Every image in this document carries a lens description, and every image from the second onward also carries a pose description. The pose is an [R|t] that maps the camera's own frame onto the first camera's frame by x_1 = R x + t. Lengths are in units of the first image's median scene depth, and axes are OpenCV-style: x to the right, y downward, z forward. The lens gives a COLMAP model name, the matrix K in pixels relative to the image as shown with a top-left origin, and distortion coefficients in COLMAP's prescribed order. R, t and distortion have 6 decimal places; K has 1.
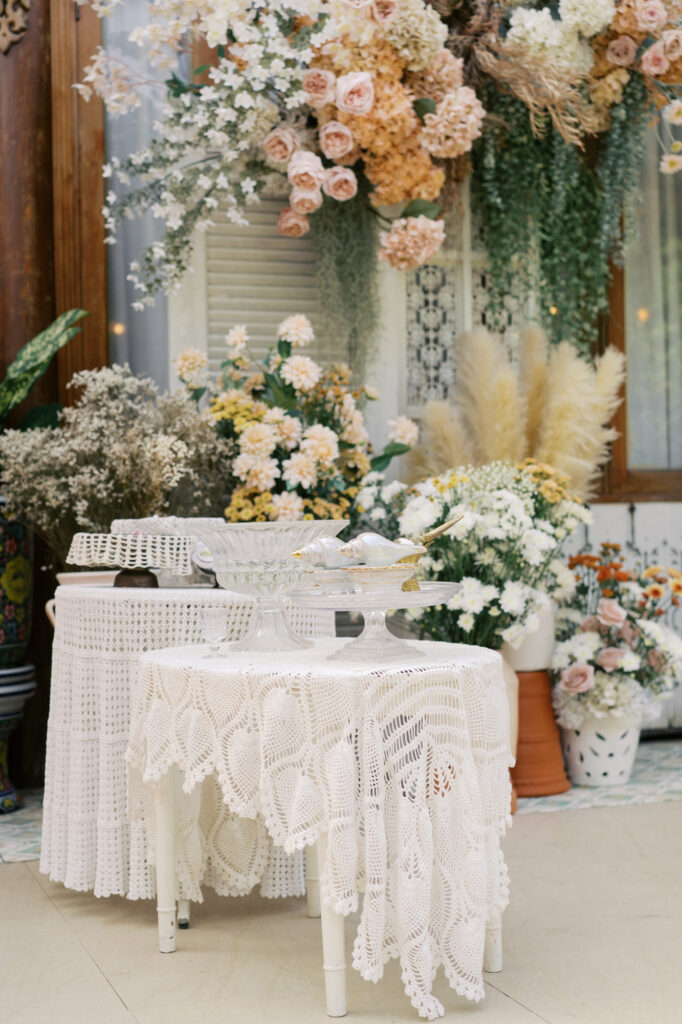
lens RADIAL K [[1591.3, 0, 342.7], [0, 1591.3, 513.2], [0, 0, 1]] dist [-0.014782, 0.000000]
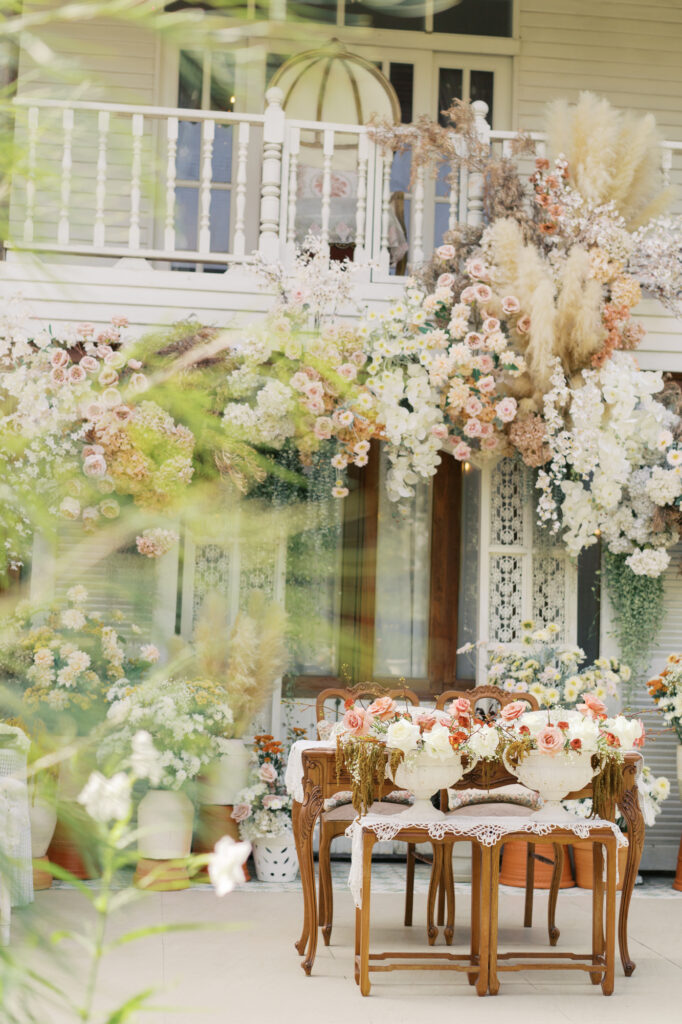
lens RADIAL K [[1591.3, 0, 359.8], [0, 1591.3, 507.1], [0, 0, 1]] dist [-0.014782, 0.000000]
pose [[0.975417, 0.032594, -0.217944, 0.642384], [-0.051116, 0.995492, -0.079893, -0.086781], [0.214358, 0.089069, 0.972686, -0.617044]]
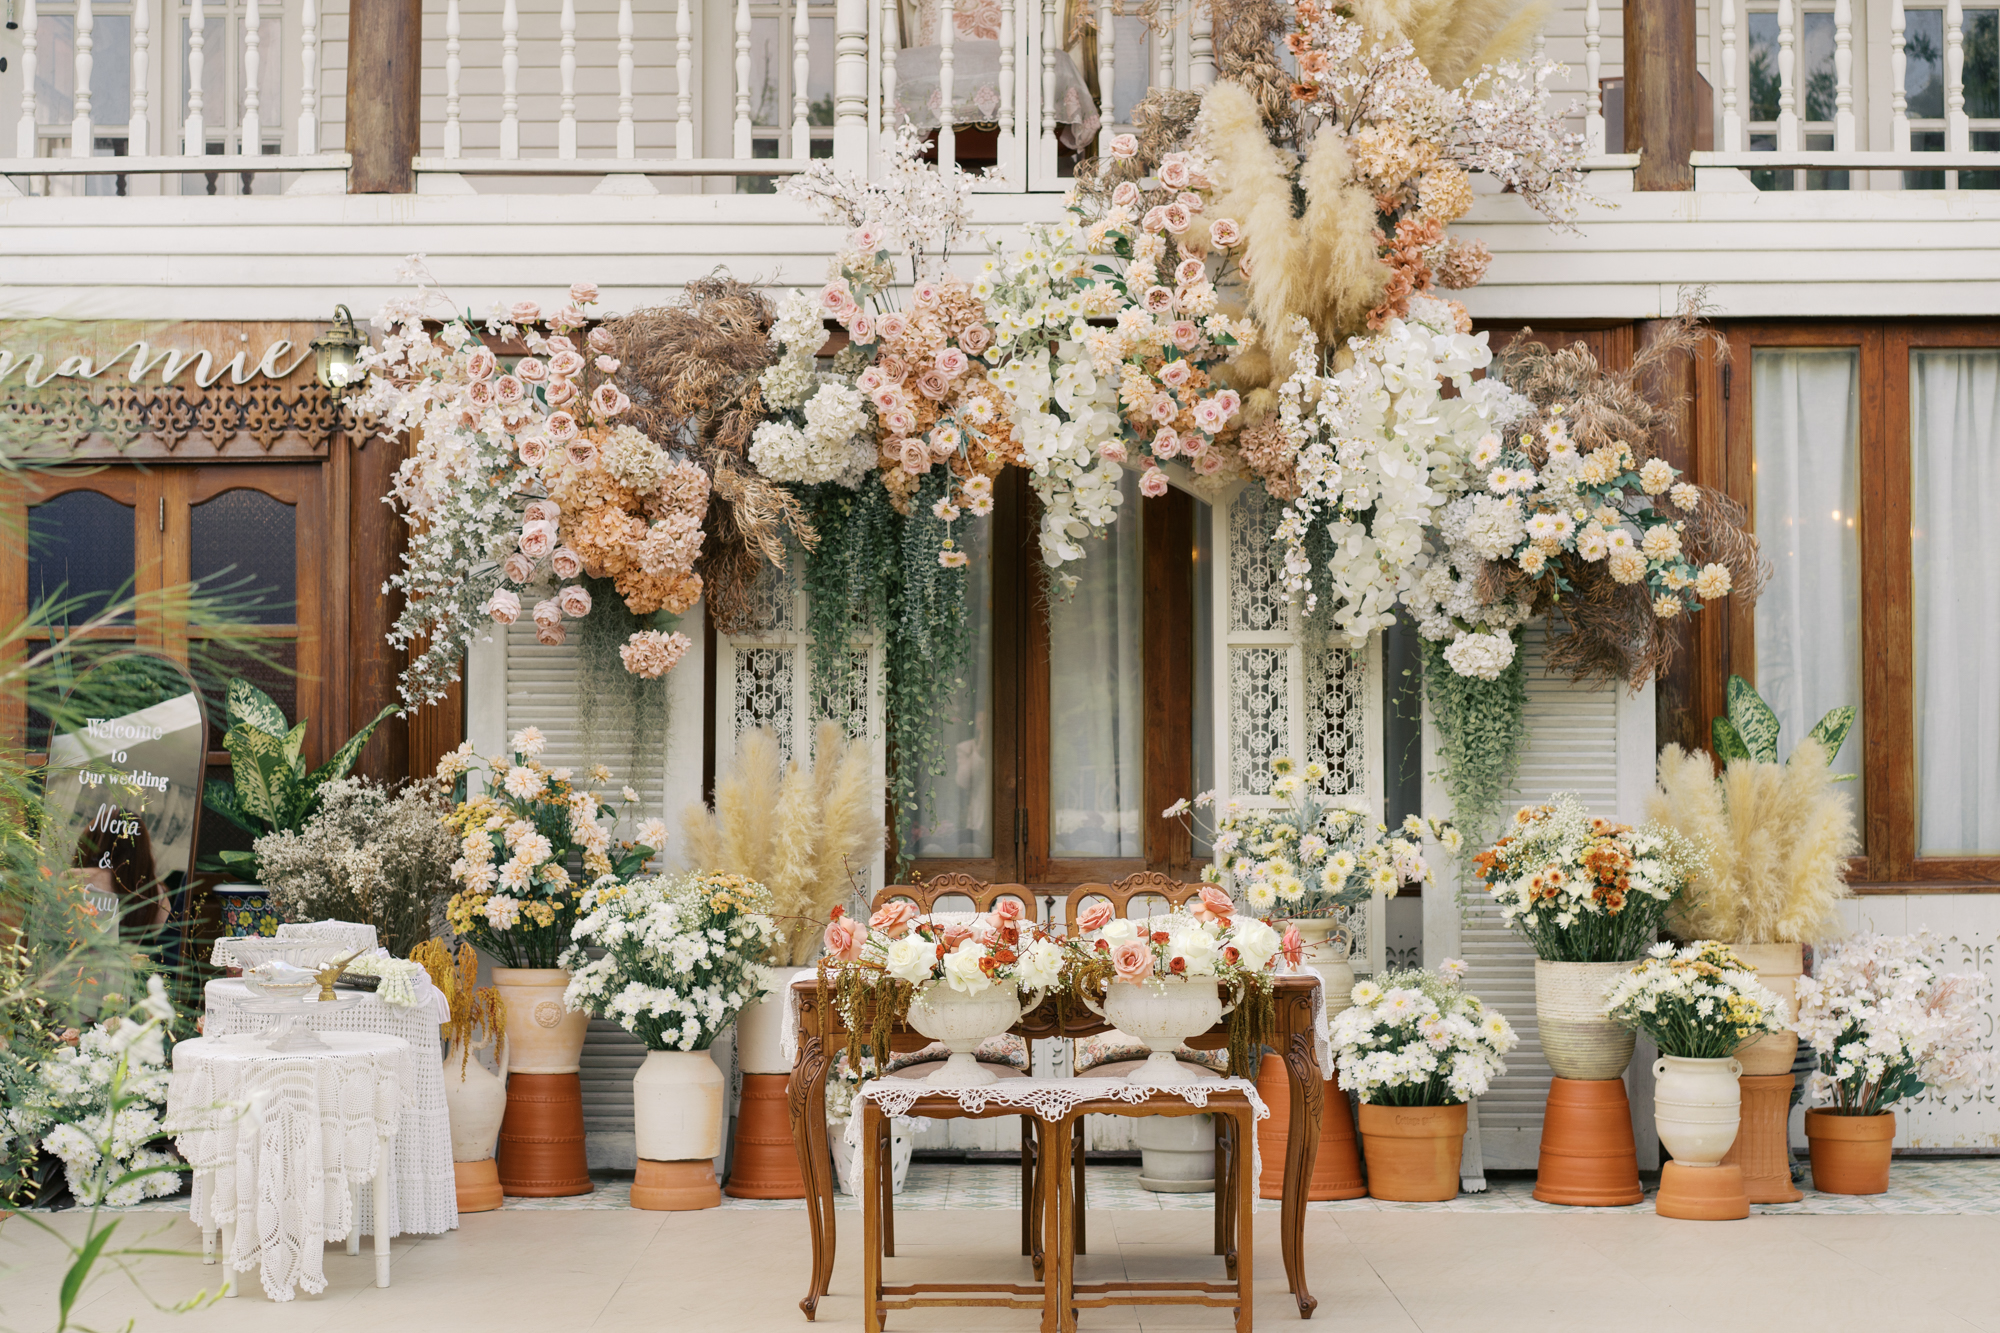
lens RADIAL K [[3108.0, 0, 968.8], [0, 3108.0, 661.3], [0, 0, 1]] dist [-0.014782, 0.000000]
pose [[0.945286, 0.009548, -0.326104, 0.935494], [-0.019345, 0.999453, -0.026814, -0.118920], [0.325669, 0.031656, 0.944954, -0.883412]]
